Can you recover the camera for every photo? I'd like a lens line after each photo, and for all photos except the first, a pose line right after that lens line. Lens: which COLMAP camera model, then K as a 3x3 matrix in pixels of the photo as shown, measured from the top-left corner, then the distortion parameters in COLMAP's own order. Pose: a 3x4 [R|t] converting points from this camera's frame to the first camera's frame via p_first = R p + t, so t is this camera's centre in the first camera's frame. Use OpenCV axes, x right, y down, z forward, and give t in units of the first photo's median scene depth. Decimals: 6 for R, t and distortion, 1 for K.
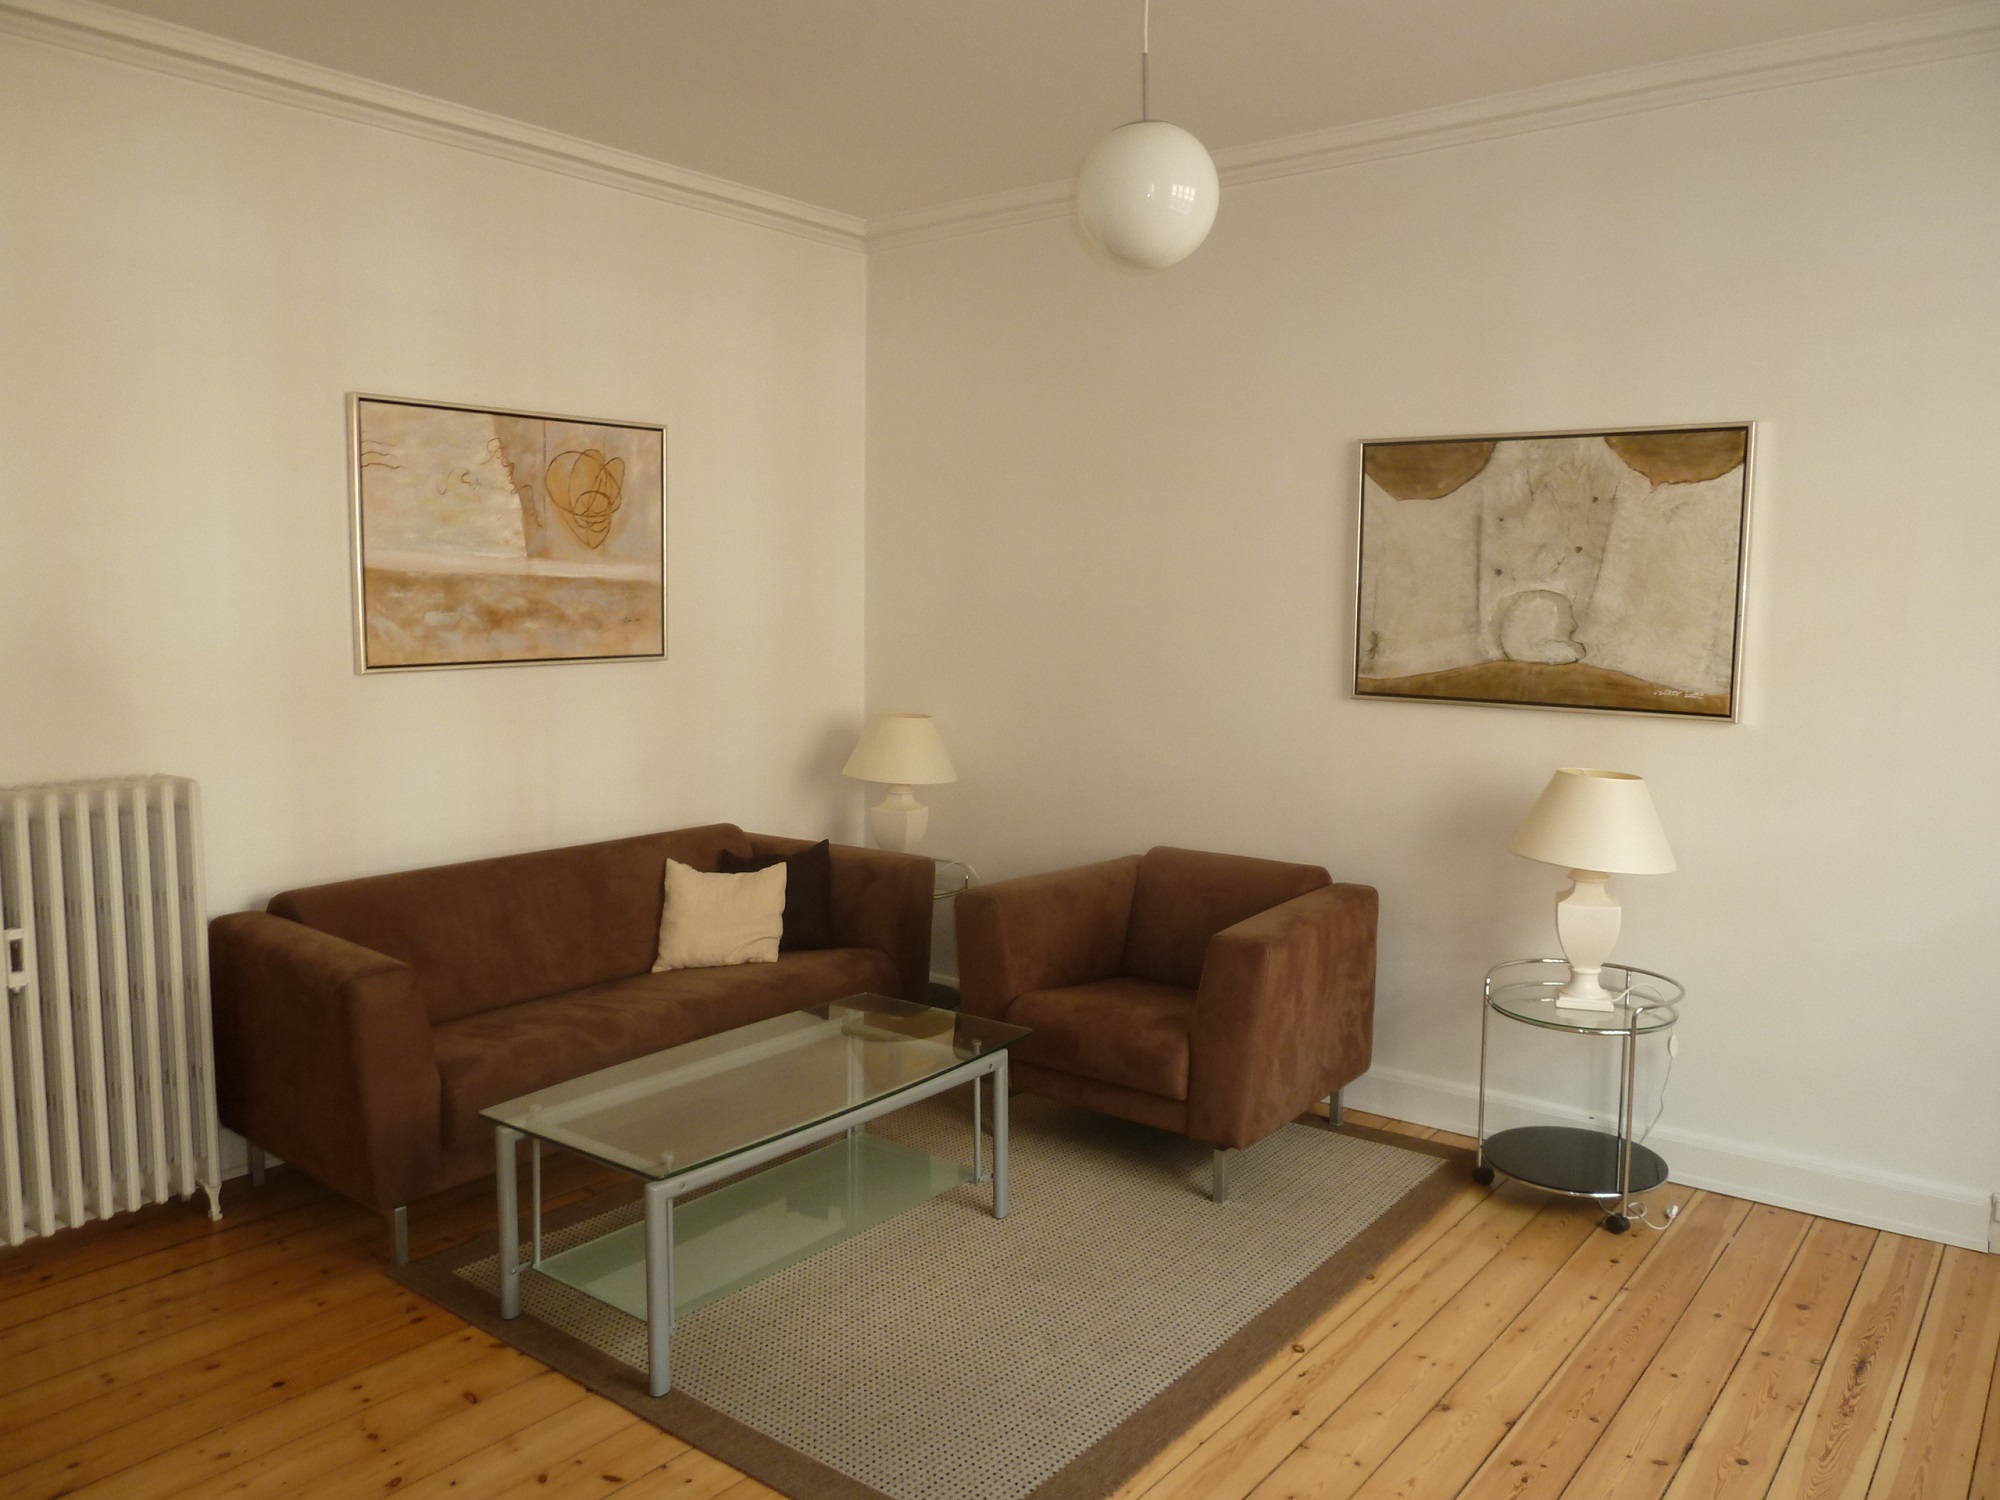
lens RADIAL K [[1507.1, 0, 998.0], [0, 1507.1, 748.8], [0, 0, 1]] dist [-0.004964, -0.004971]
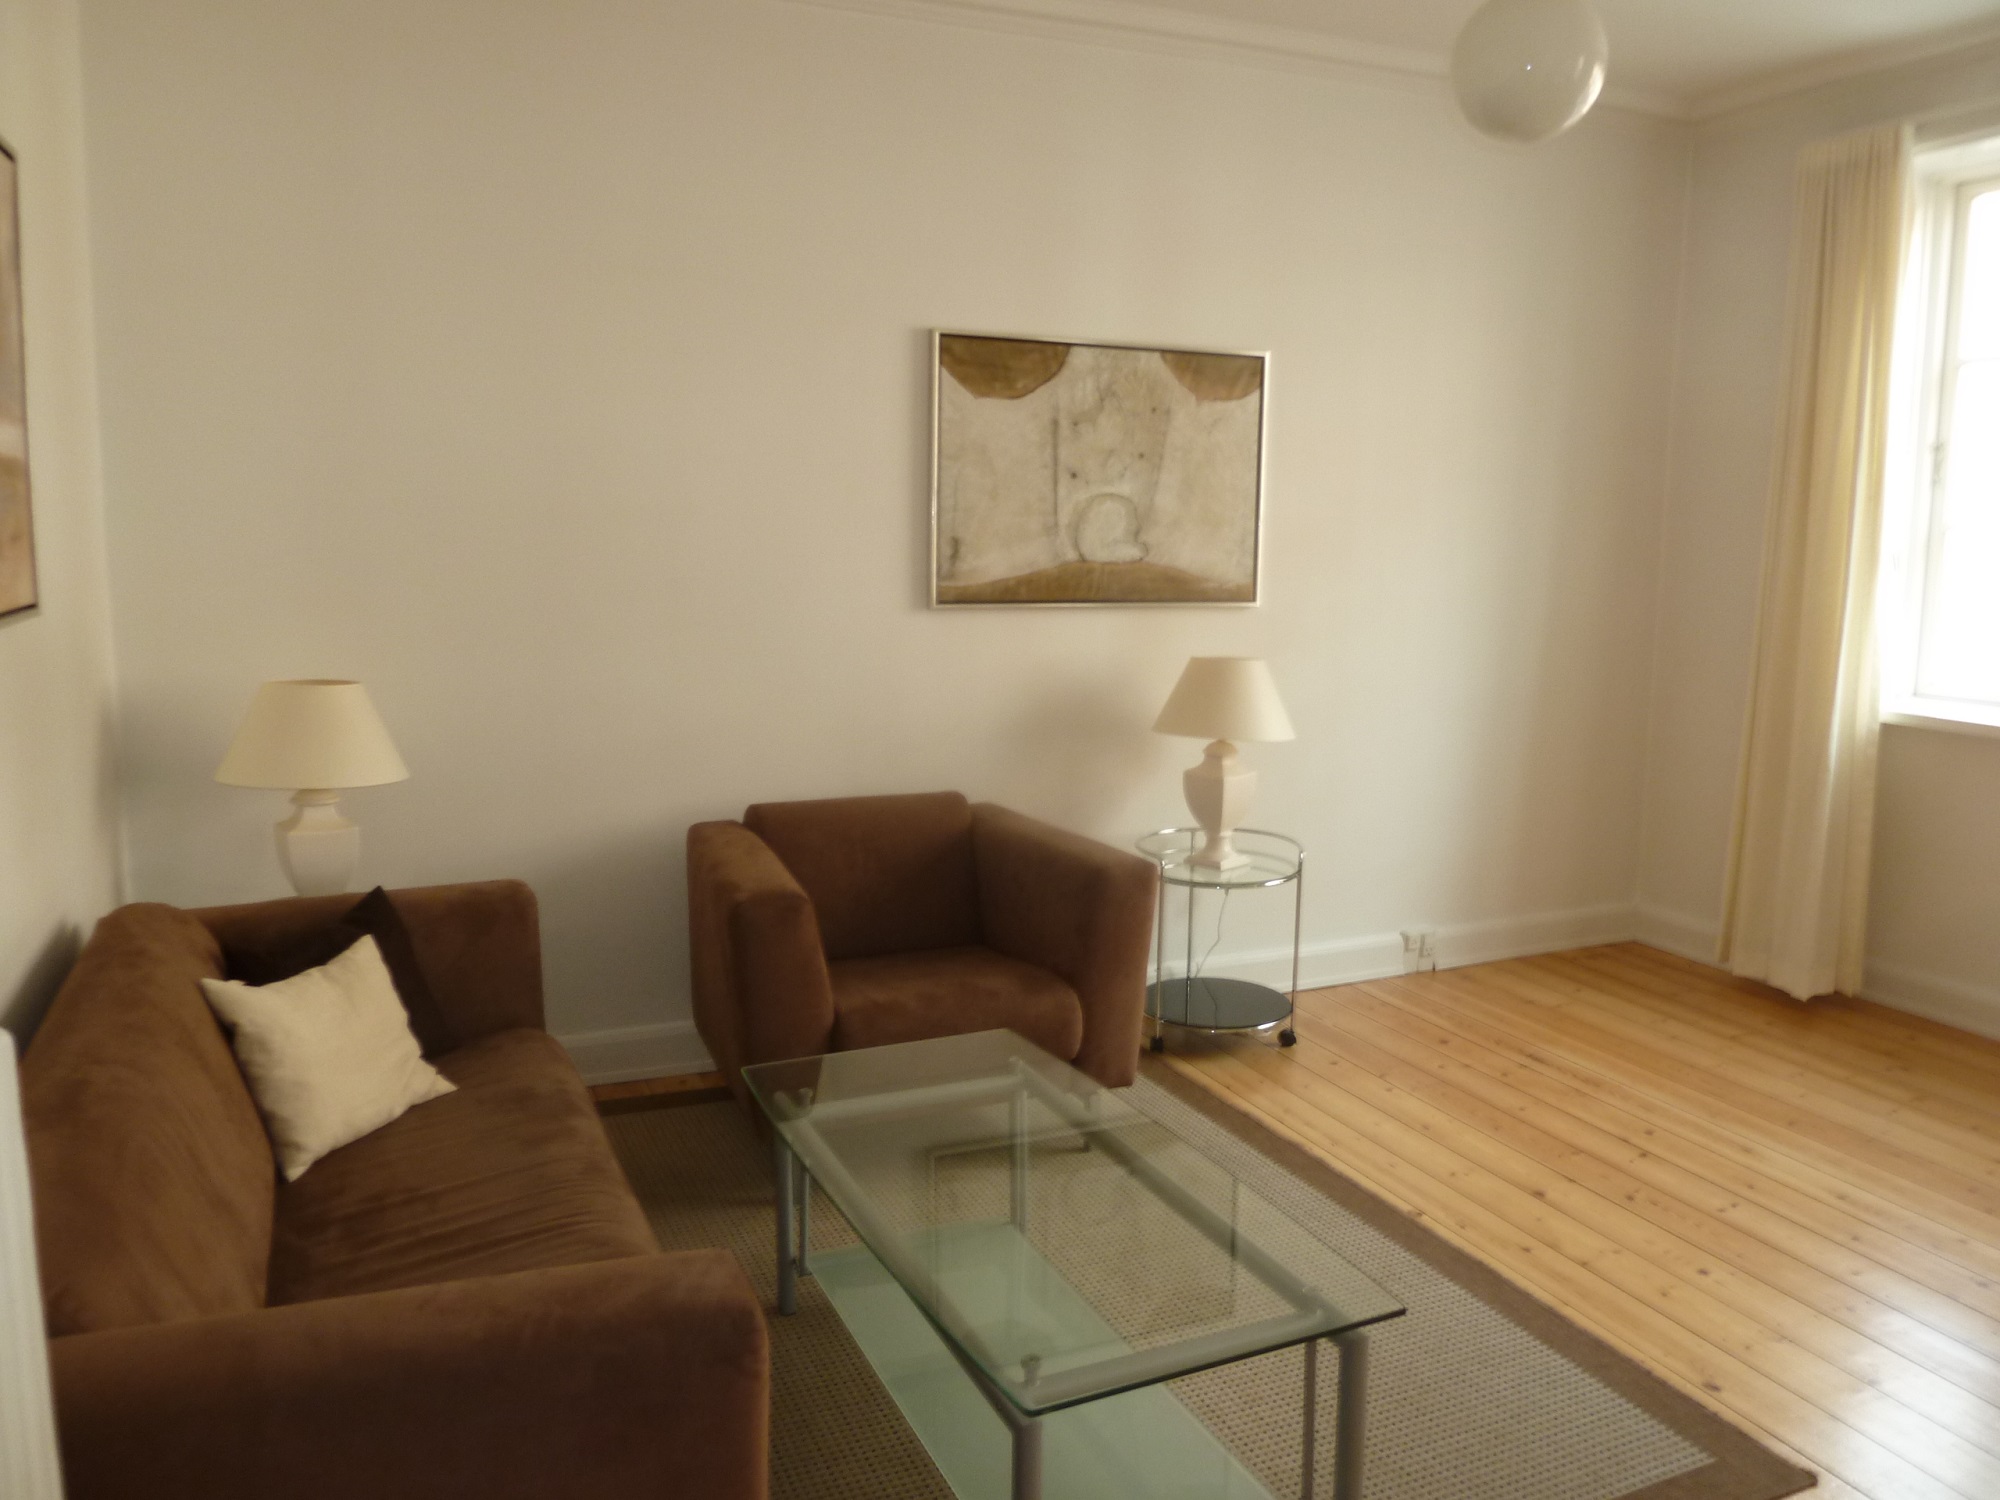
lens RADIAL K [[1507.1, 0, 998.6], [0, 1507.1, 744.3], [0, 0, 1]] dist [-0.004964, -0.004971]
pose [[0.477700, -0.133310, 0.868349, -0.617731], [0.087519, 0.990724, 0.103951, -0.047584], [-0.874153, 0.026340, 0.484937, 0.558370]]
